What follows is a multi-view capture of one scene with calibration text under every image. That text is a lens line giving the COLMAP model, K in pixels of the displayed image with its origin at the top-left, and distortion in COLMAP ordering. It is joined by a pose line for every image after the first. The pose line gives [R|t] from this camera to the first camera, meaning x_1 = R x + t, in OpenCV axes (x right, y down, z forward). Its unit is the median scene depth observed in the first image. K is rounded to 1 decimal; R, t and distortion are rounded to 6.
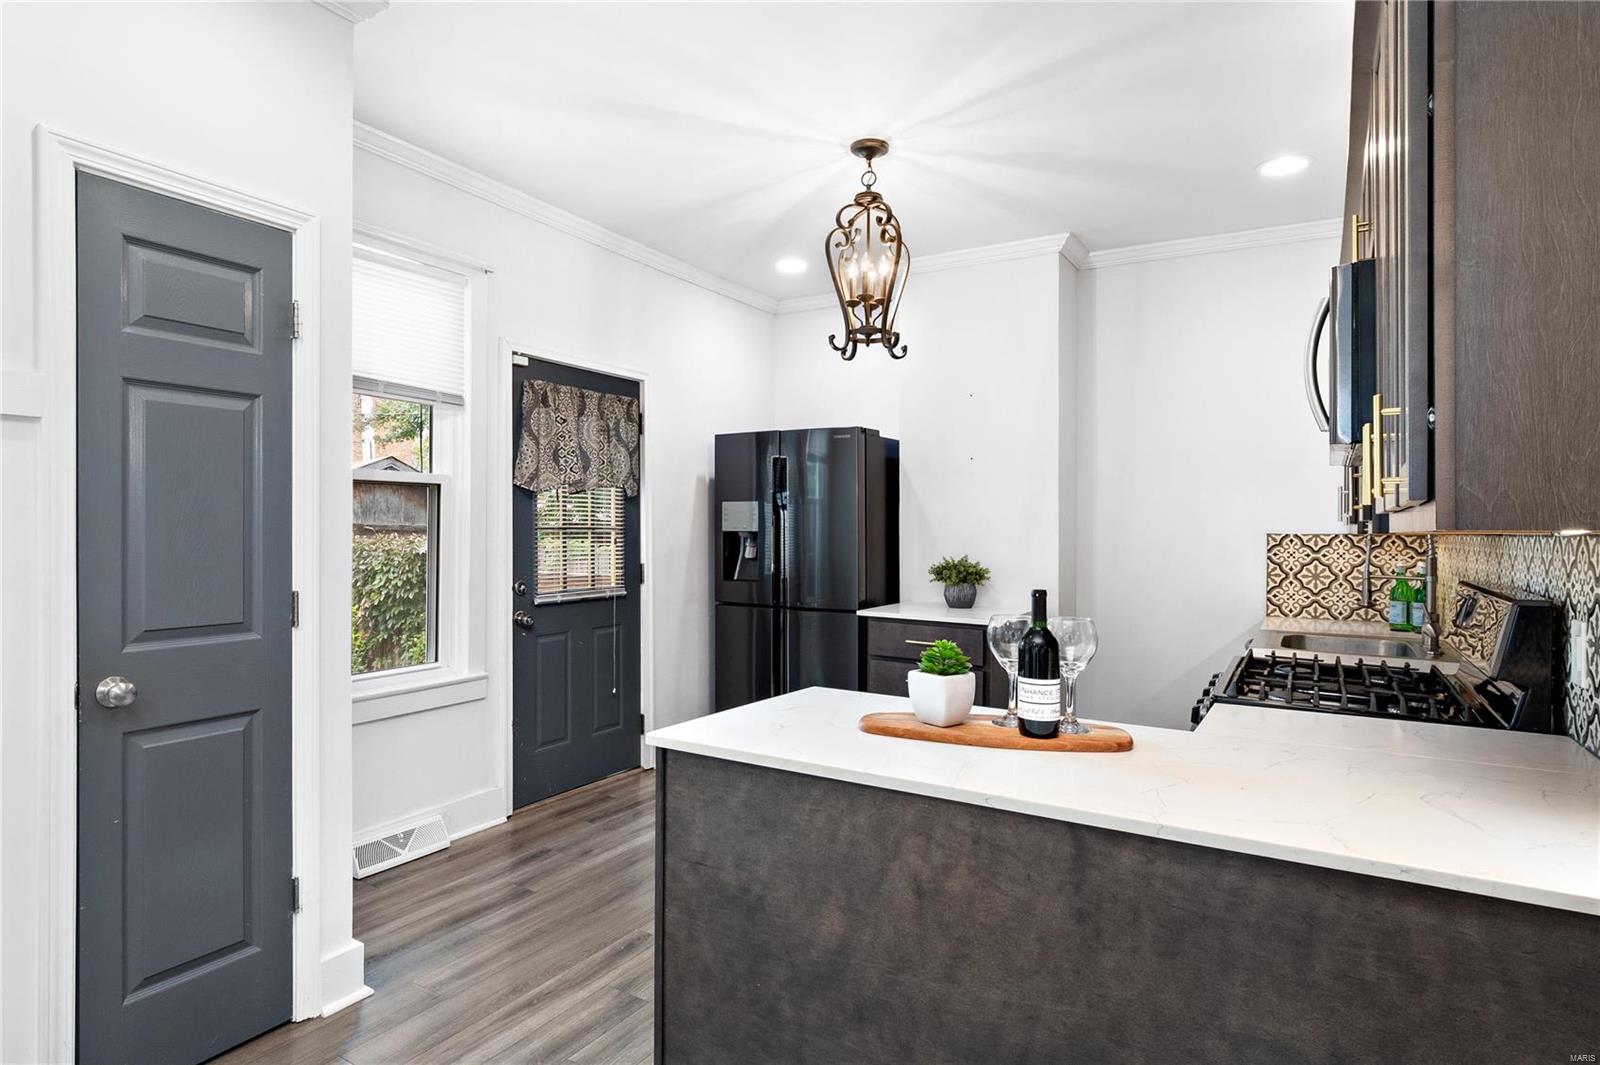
lens RADIAL K [[844.5, 0, 794.9], [0, 844.5, 542.4], [0, 0, 1]] dist [0.000923, -0.001783]
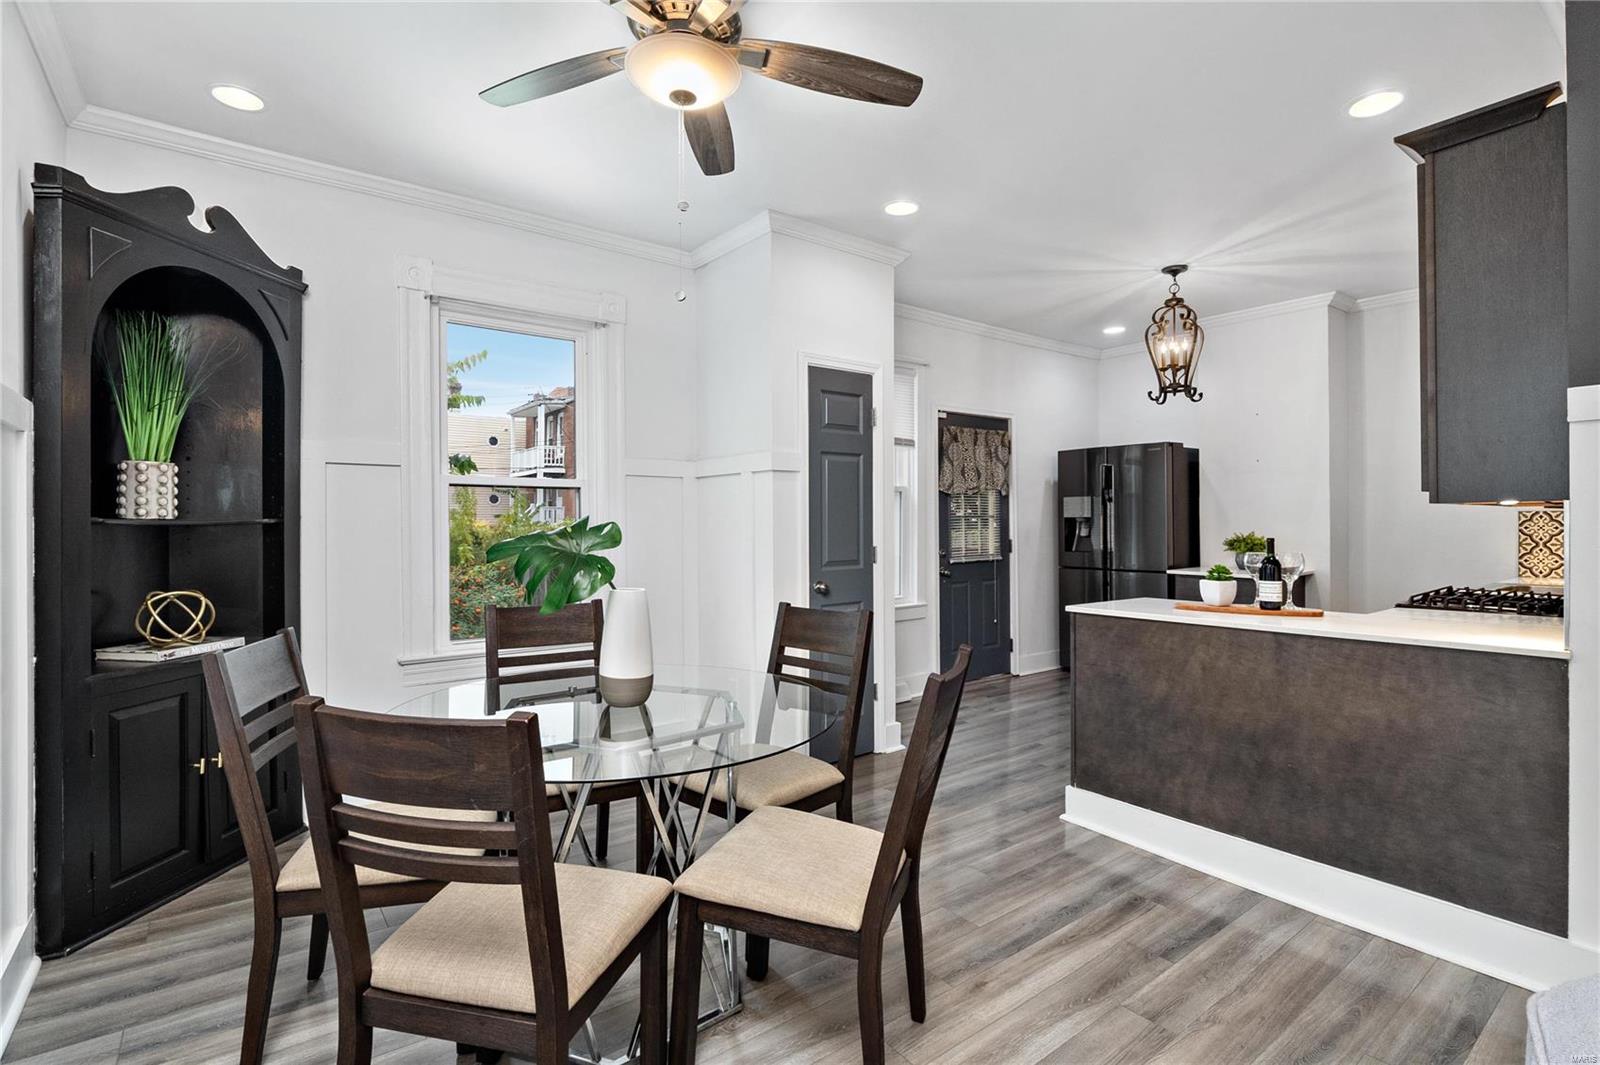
lens RADIAL K [[749.9, 0, 815.5], [0, 749.9, 540.1], [0, 0, 1]] dist [-0.017769, 0.001797]
pose [[0.936395, -0.006804, -0.350881, -0.052077], [0.009839, 0.999928, 0.006868, 0.018263], [0.350809, -0.009883, 0.936395, -0.517853]]
